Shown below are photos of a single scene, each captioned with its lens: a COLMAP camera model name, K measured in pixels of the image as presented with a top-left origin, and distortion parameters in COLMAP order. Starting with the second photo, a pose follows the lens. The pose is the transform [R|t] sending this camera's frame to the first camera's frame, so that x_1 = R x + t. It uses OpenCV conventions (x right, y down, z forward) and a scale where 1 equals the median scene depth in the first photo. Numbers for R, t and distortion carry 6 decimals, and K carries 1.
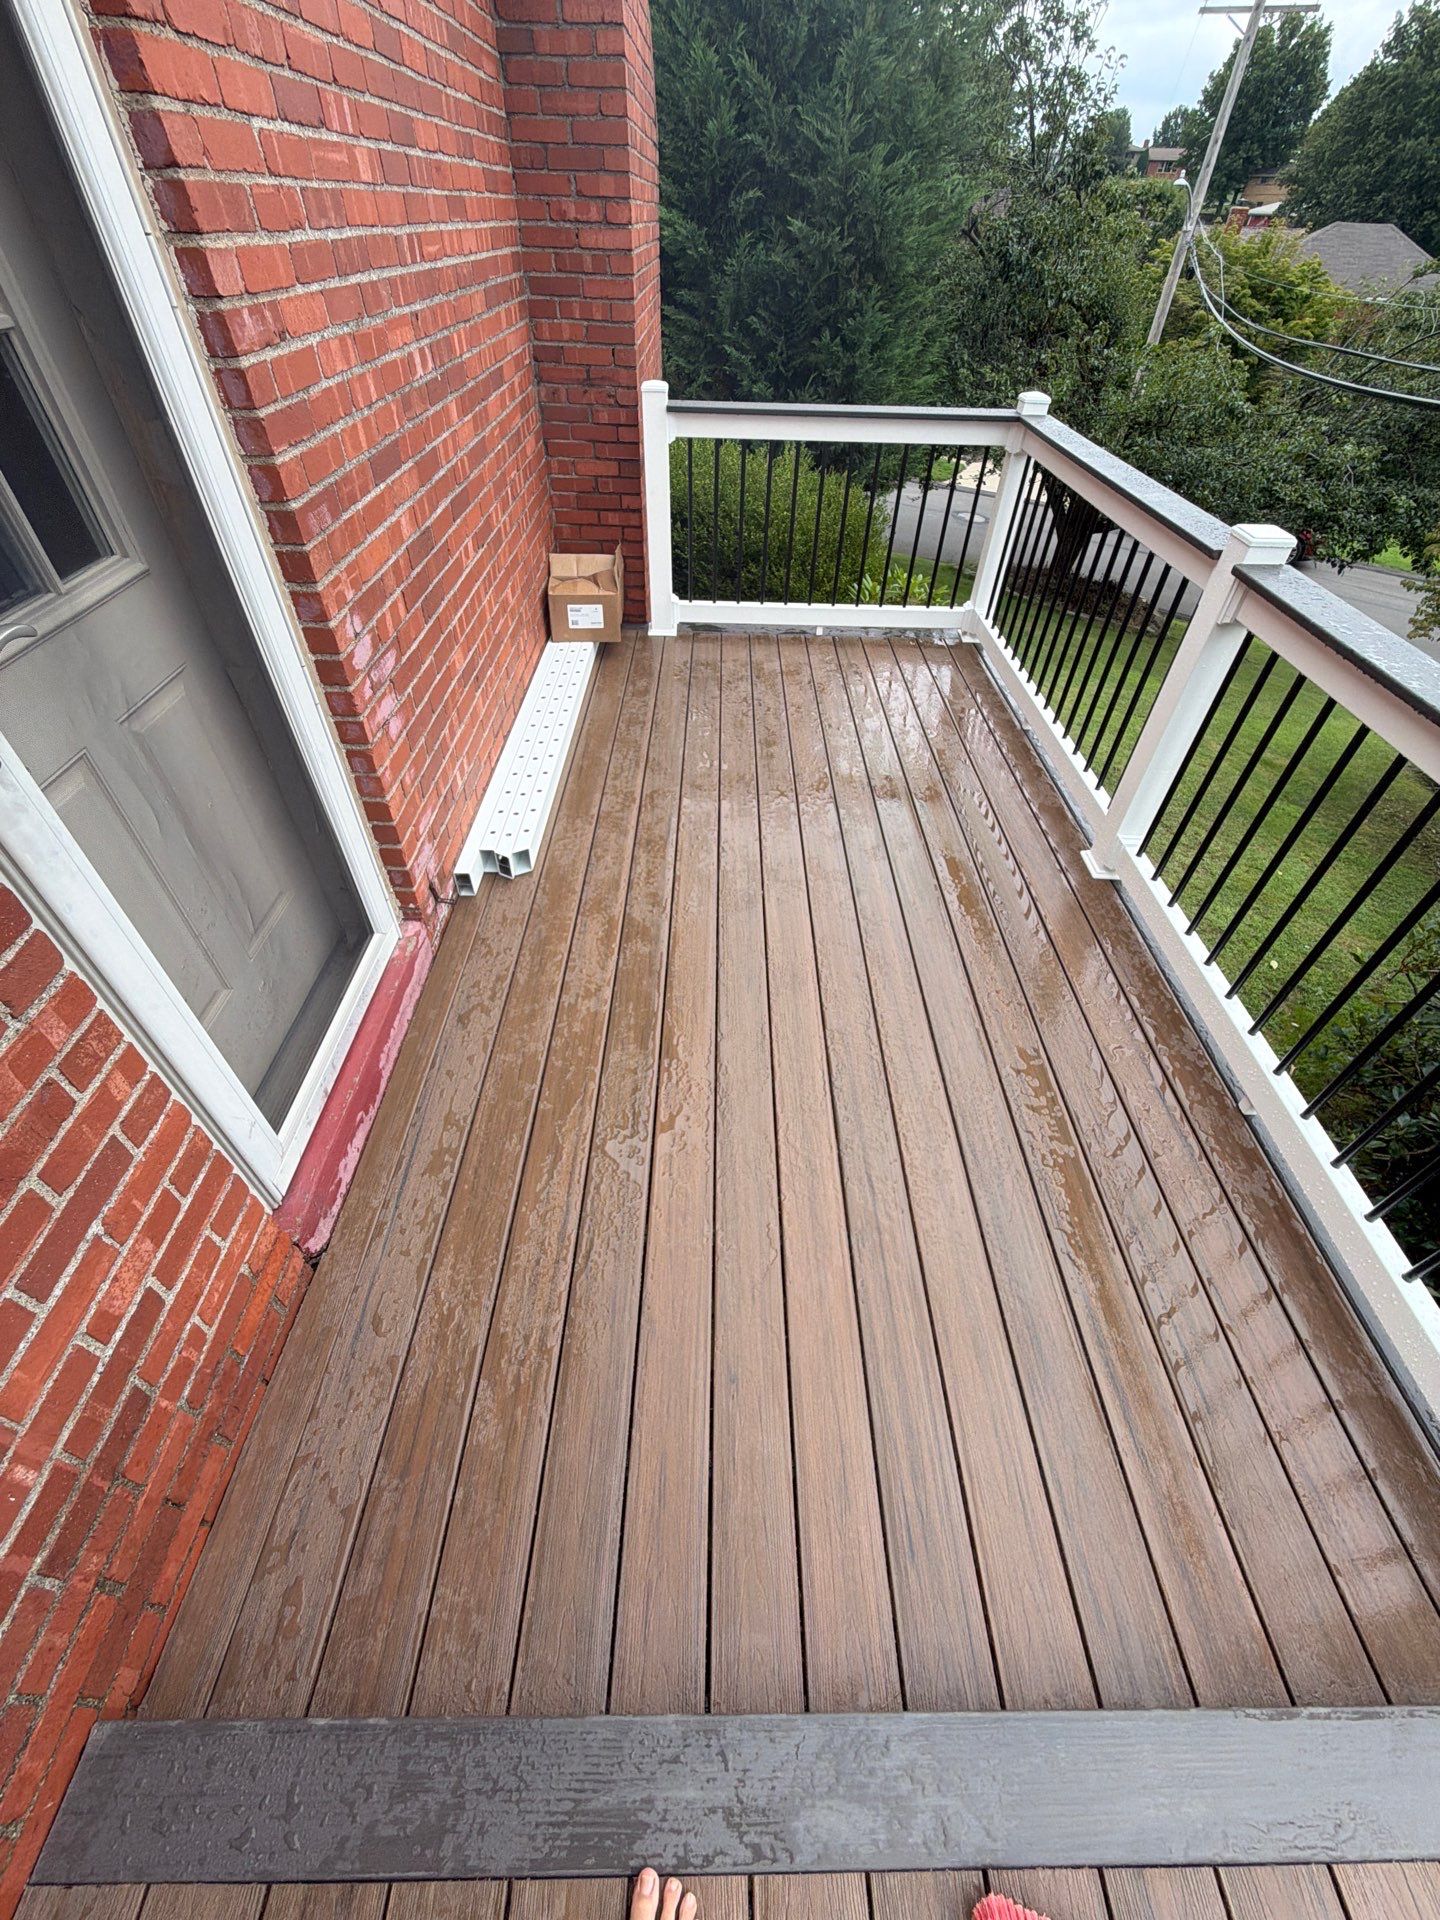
lens RADIAL K [[764.3, 0, 720.1], [0, 764.3, 957.1], [0, 0, 1]] dist [-0.000023, -0.000512]
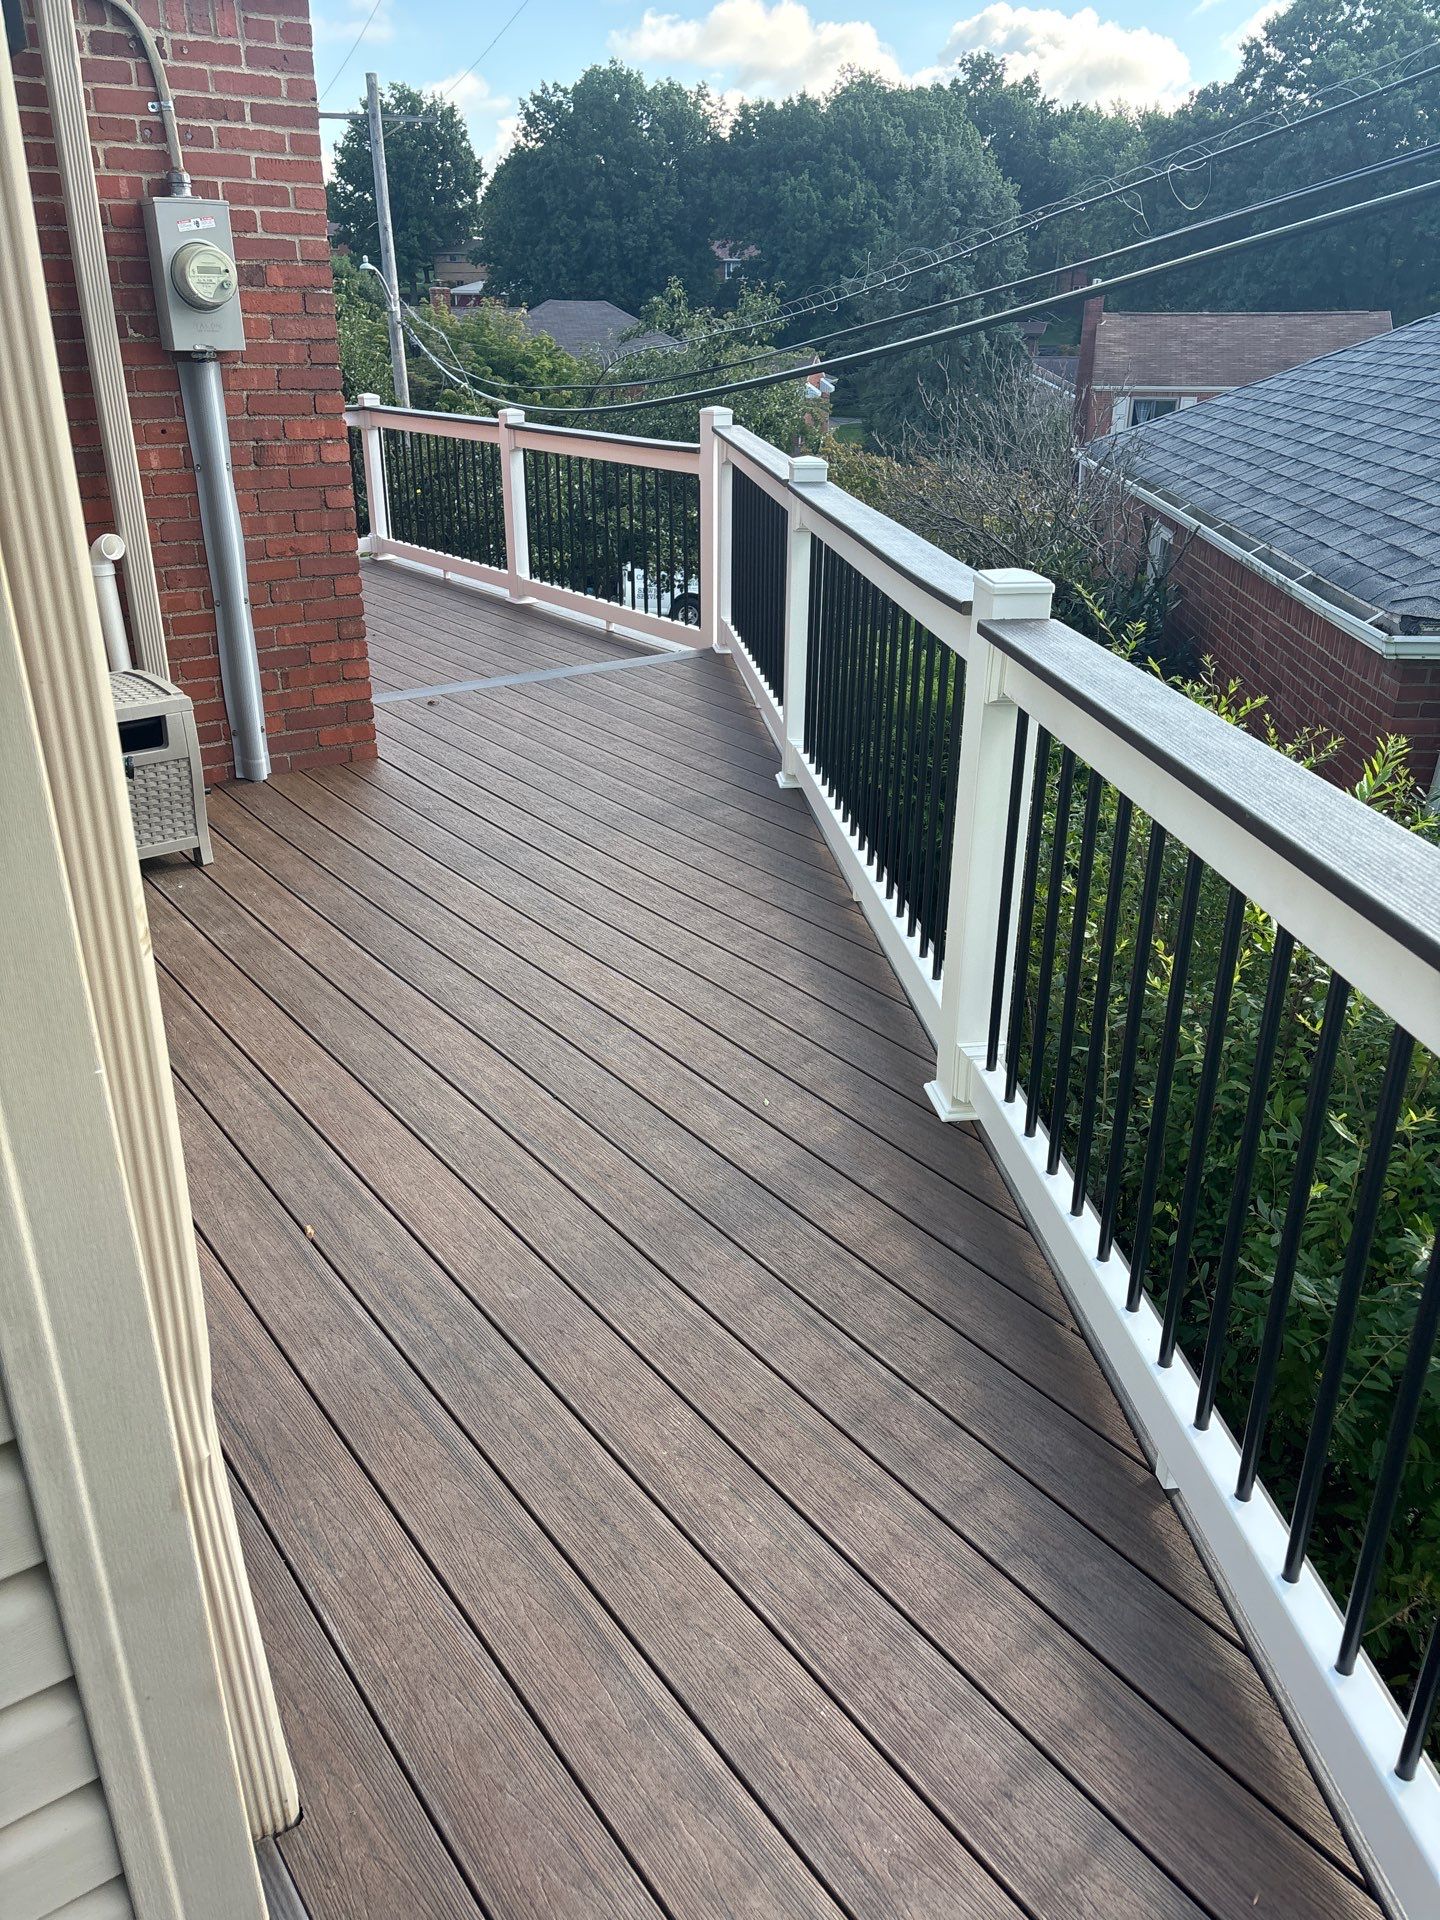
lens RADIAL K [[1444.3, 0, 727.2], [0, 1444.3, 967.3], [0, 0, 1]] dist [0.083211, -0.089378]
pose [[0.808091, -0.260022, 0.528562, -0.356994], [0.422905, 0.880713, -0.213298, 0.501914], [-0.410049, 0.395896, 0.821660, -0.520205]]
